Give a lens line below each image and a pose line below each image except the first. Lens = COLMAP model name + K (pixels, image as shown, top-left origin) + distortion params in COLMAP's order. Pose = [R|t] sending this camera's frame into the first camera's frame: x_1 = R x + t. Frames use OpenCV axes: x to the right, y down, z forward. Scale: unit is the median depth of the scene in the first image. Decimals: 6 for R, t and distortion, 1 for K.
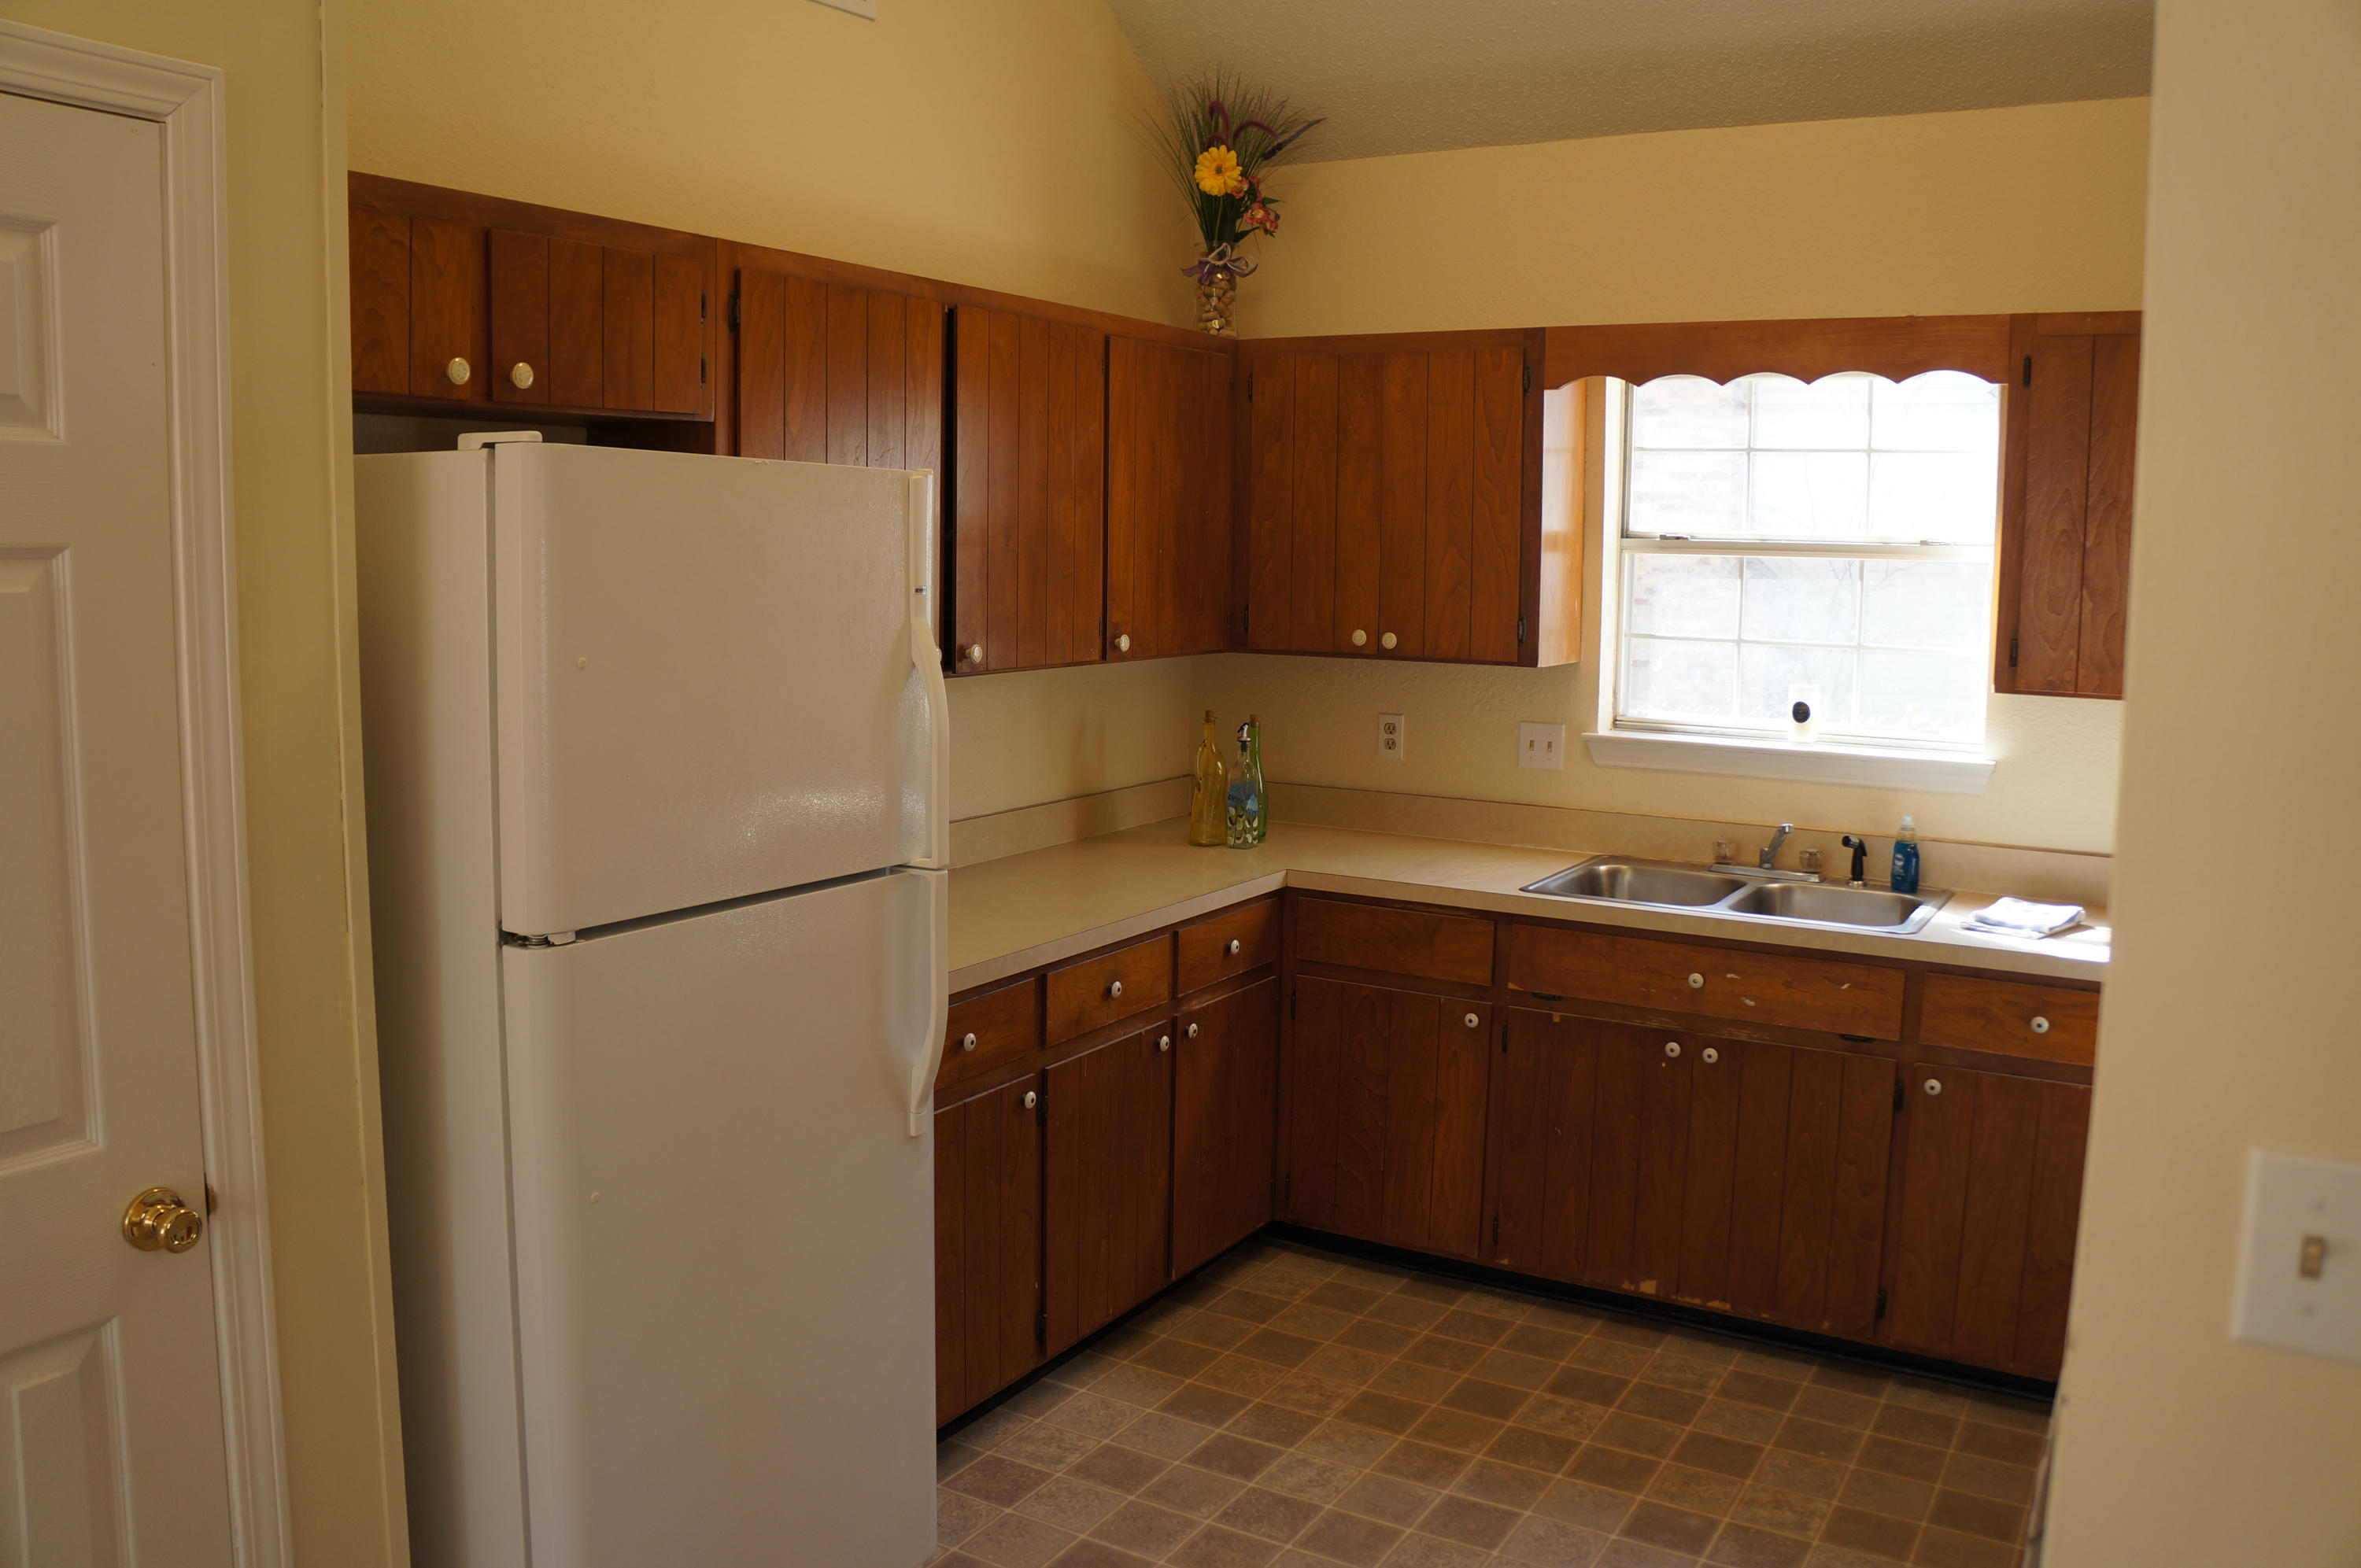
lens RADIAL K [[1845.6, 0, 1193.0], [0, 1845.6, 753.8], [0, 0, 1]] dist [-0.184299, 0.132187]
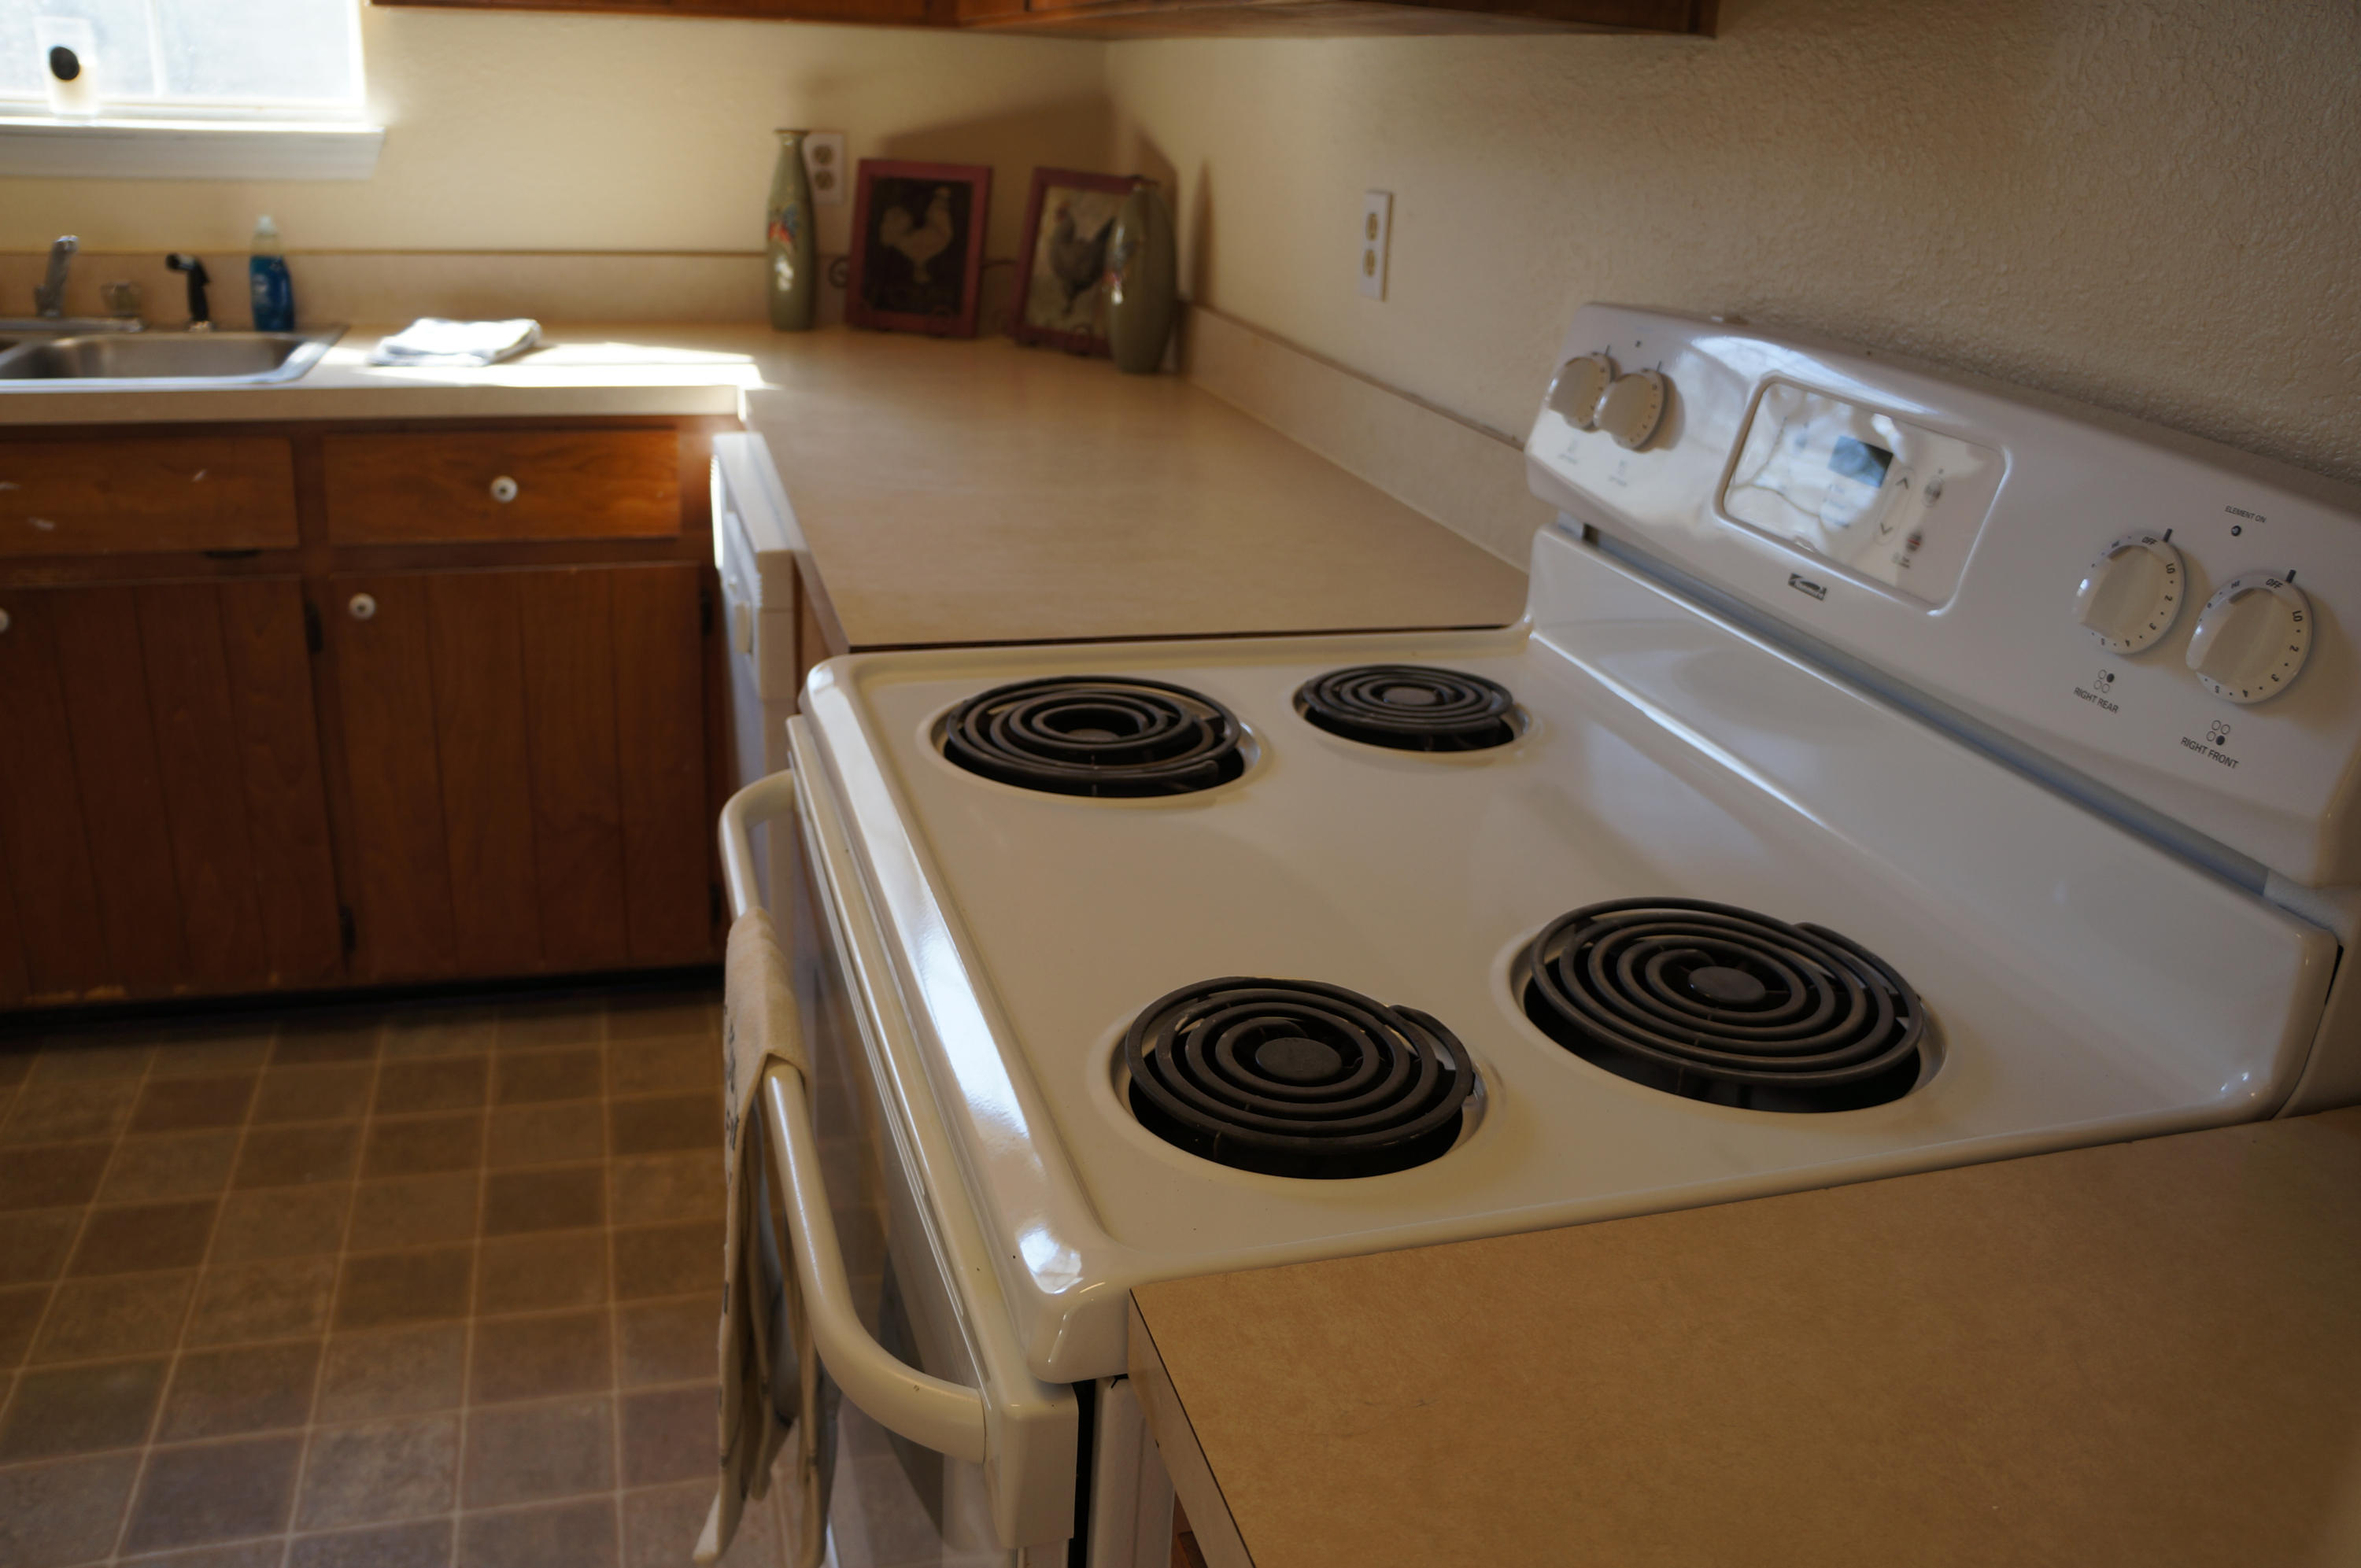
lens RADIAL K [[1845.6, 0, 1193.0], [0, 1845.6, 753.8], [0, 0, 1]] dist [-0.184299, 0.132187]
pose [[0.668938, -0.236092, 0.704828, 0.124609], [0.035284, 0.957235, 0.287152, 0.052467], [-0.742480, -0.167218, 0.648661, 0.292794]]
